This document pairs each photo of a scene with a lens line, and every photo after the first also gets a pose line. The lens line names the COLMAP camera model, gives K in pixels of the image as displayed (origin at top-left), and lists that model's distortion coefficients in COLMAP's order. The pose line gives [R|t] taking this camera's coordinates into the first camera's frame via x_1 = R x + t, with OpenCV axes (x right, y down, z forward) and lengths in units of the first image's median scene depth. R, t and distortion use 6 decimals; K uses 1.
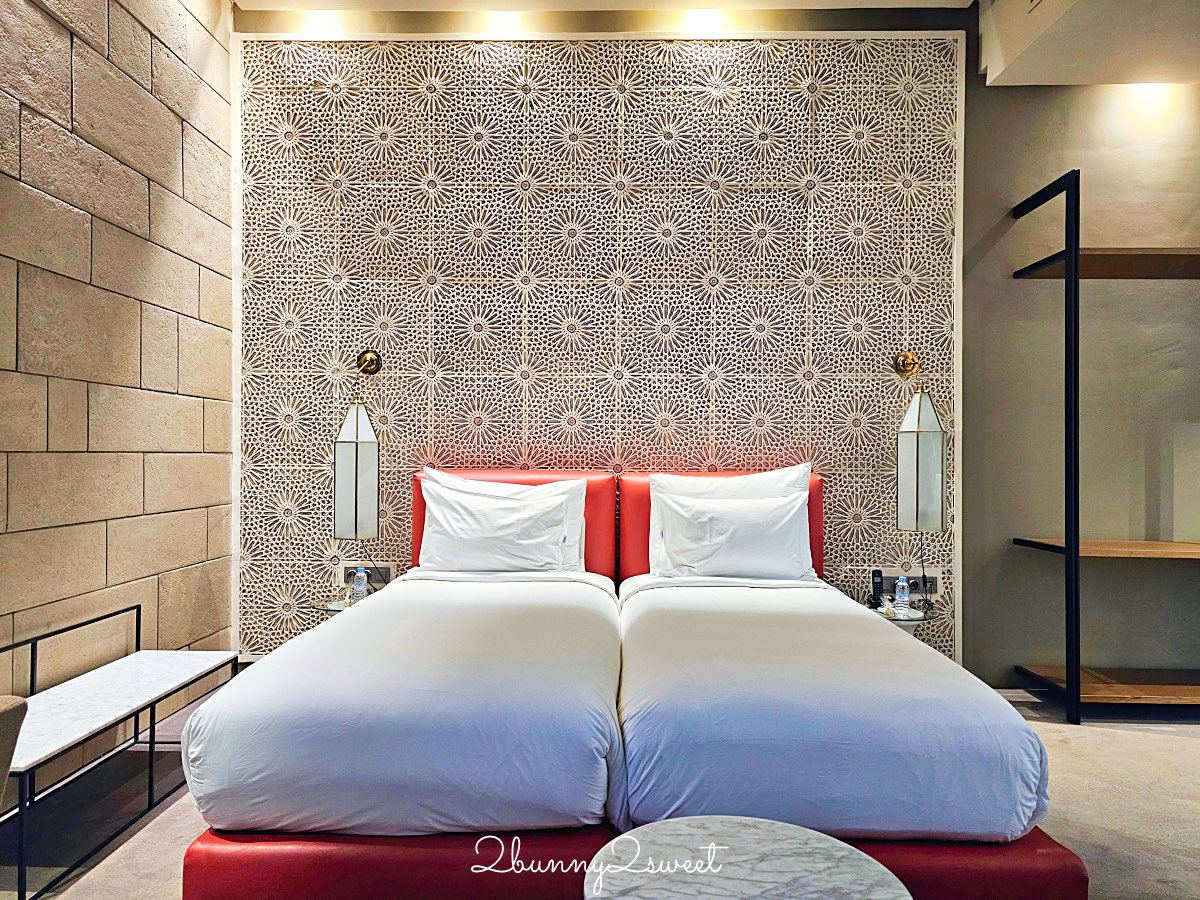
lens RADIAL K [[828.0, 0, 600.0], [0, 828.0, 450.0], [0, 0, 1]] dist [0.077156, -0.088823]
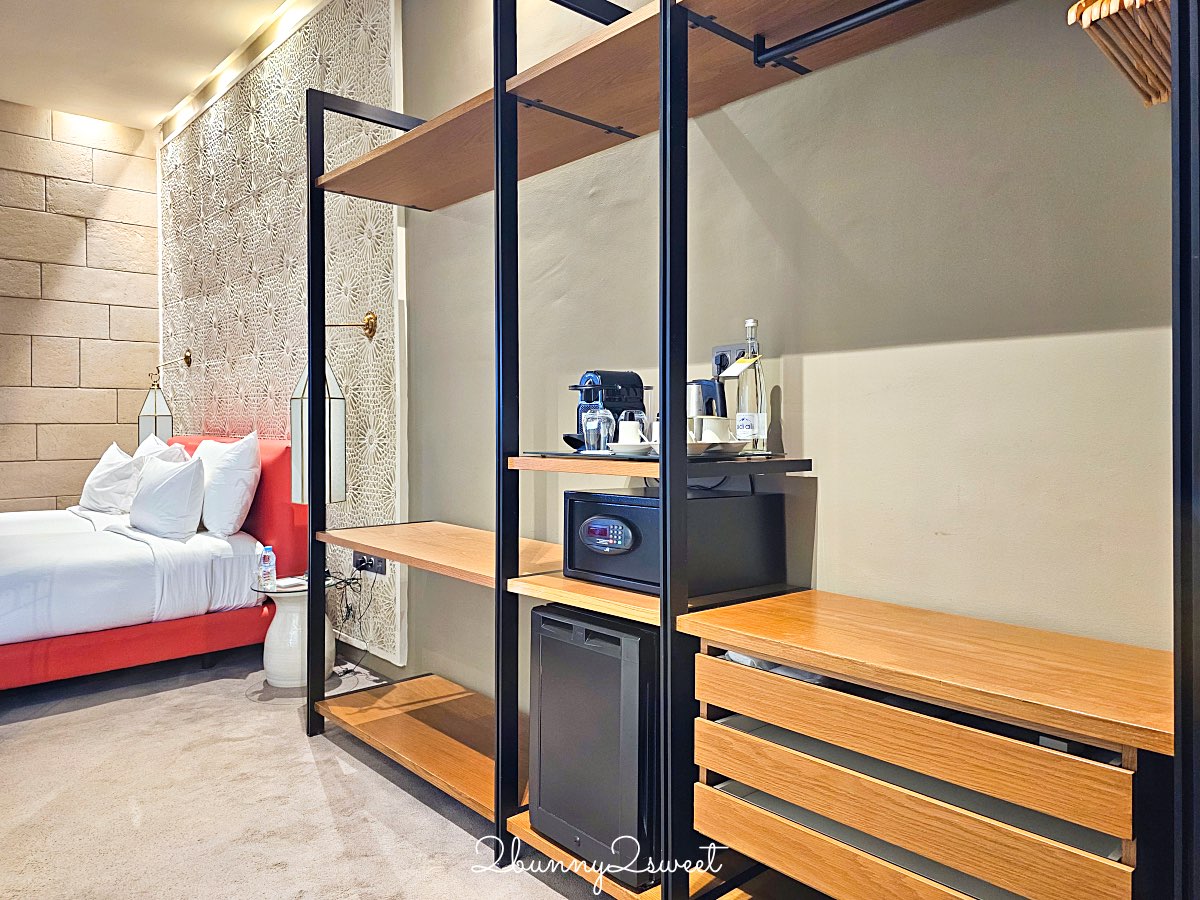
lens RADIAL K [[831.4, 0, 598.2], [0, 831.4, 423.0], [0, 0, 1]] dist [0.063097, -0.057641]
pose [[0.671162, -0.001989, -0.741308, 1.211727], [0.008064, 0.999957, 0.004618, 0.002286], [0.741267, -0.009077, 0.671149, 0.559380]]
